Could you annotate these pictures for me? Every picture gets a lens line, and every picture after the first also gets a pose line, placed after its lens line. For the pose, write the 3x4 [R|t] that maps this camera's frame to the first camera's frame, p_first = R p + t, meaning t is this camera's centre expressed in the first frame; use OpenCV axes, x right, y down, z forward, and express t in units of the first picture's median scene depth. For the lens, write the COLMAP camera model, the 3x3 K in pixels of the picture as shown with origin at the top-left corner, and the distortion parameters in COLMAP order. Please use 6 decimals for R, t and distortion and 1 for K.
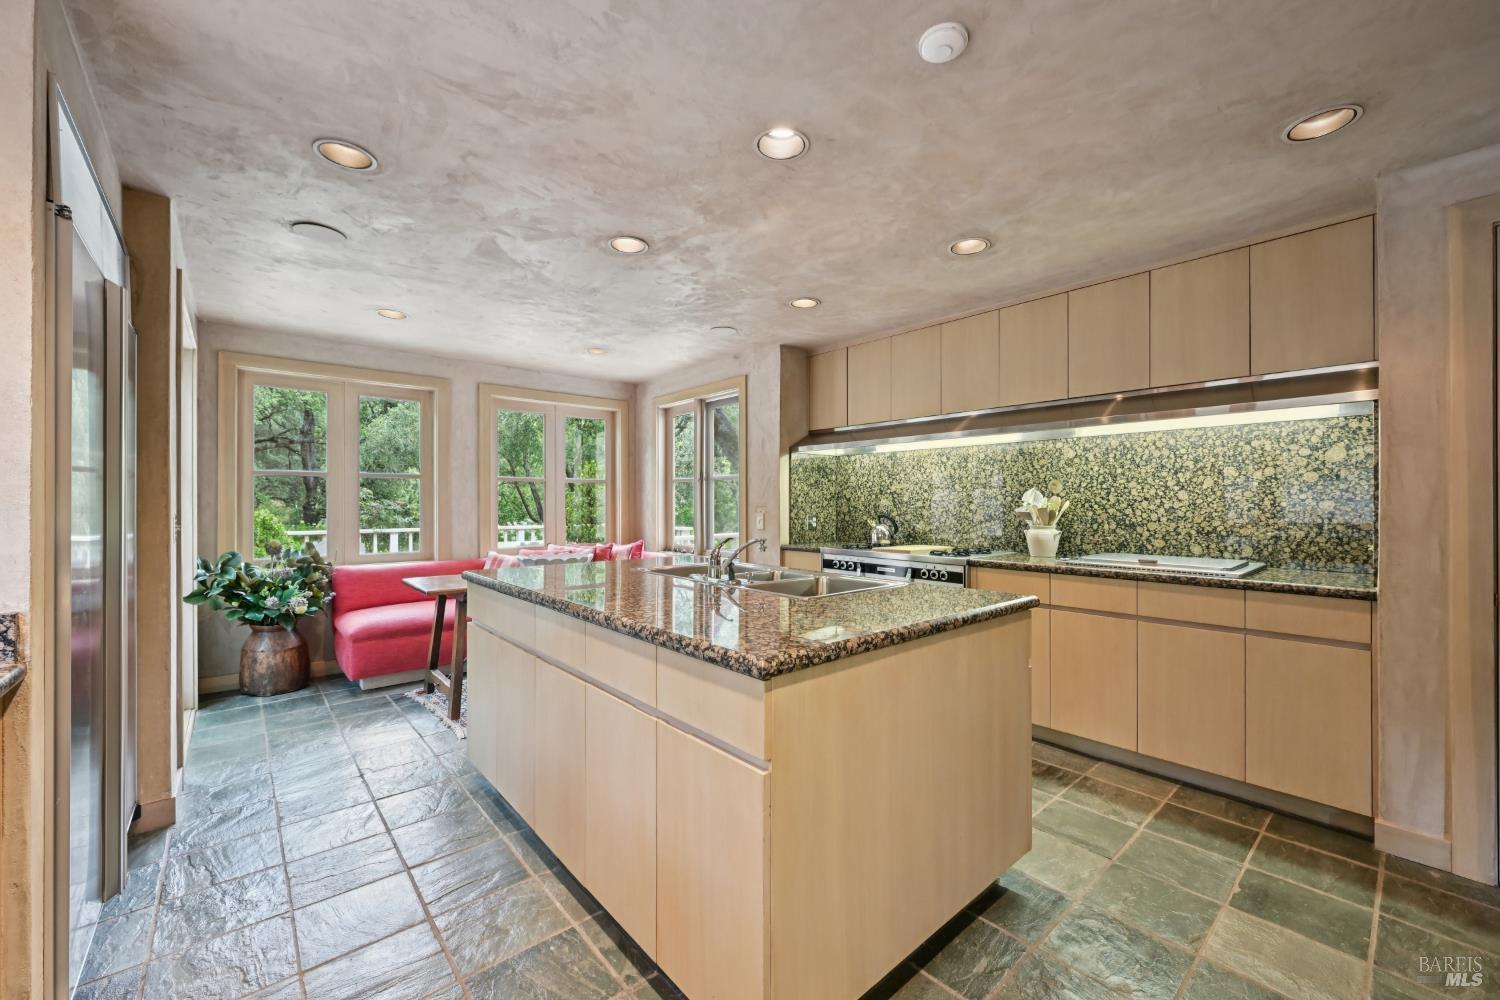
lens RADIAL K [[588.3, 0, 748.7], [0, 588.3, 505.2], [0, 0, 1]] dist [-0.000964, -0.000056]
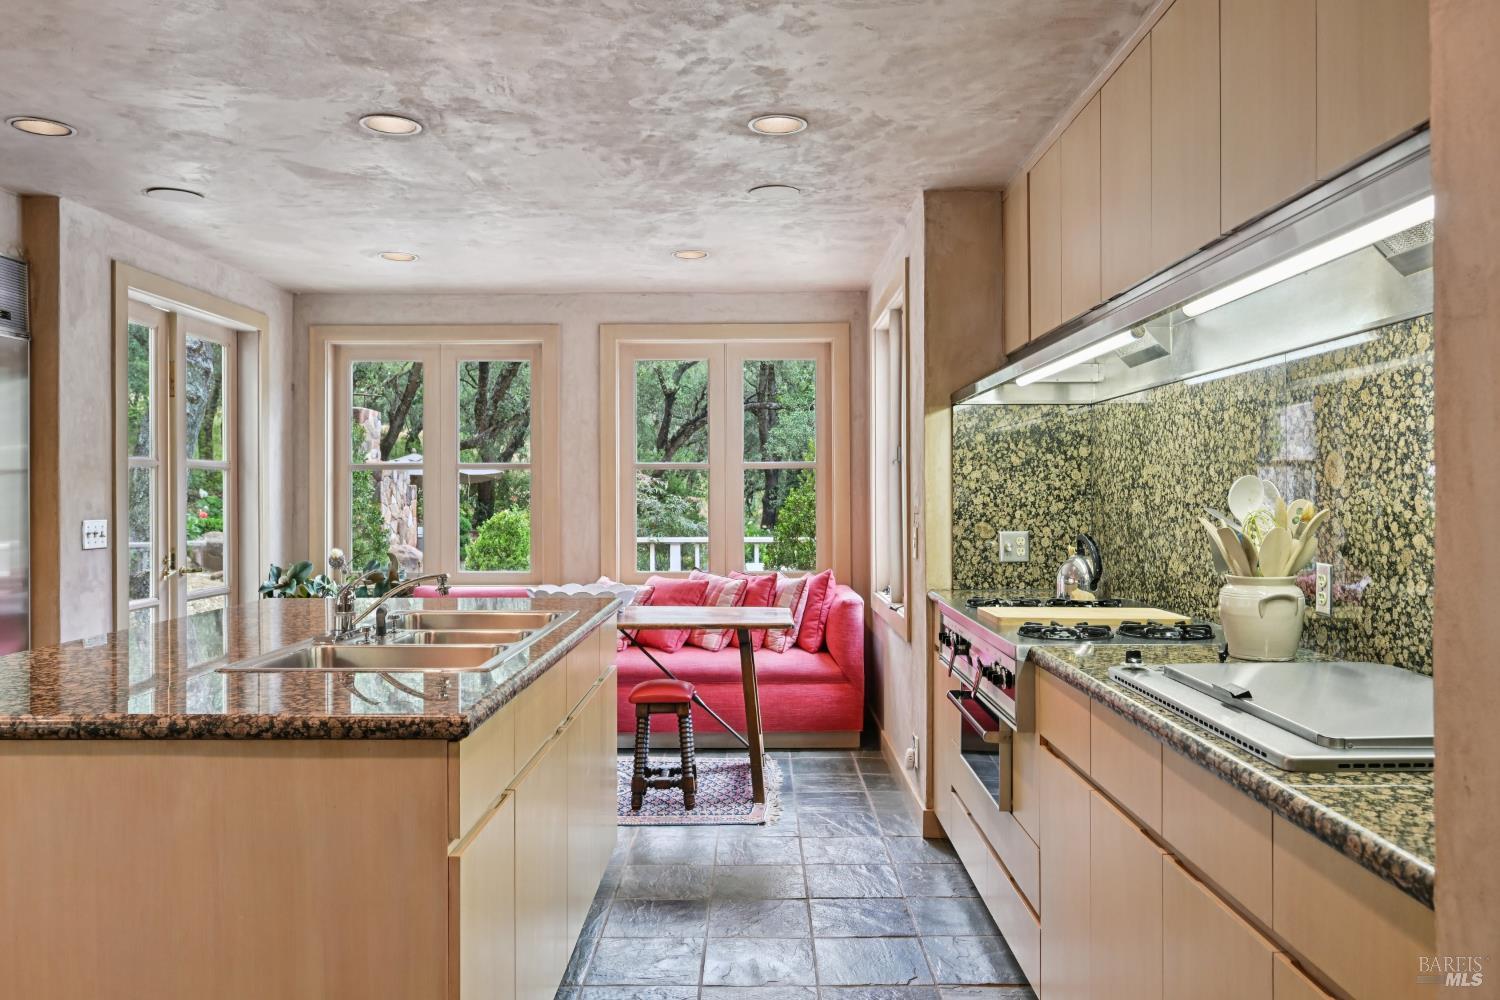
lens RADIAL K [[1084.5, 0, 751.7], [0, 1084.5, 495.2], [0, 0, 1]] dist [-0.005510, -0.004984]
pose [[0.755289, -0.001854, -0.655390, 0.570015], [0.001025, 0.999998, -0.001647, -0.012872], [0.655392, 0.000572, 0.755289, 0.215325]]
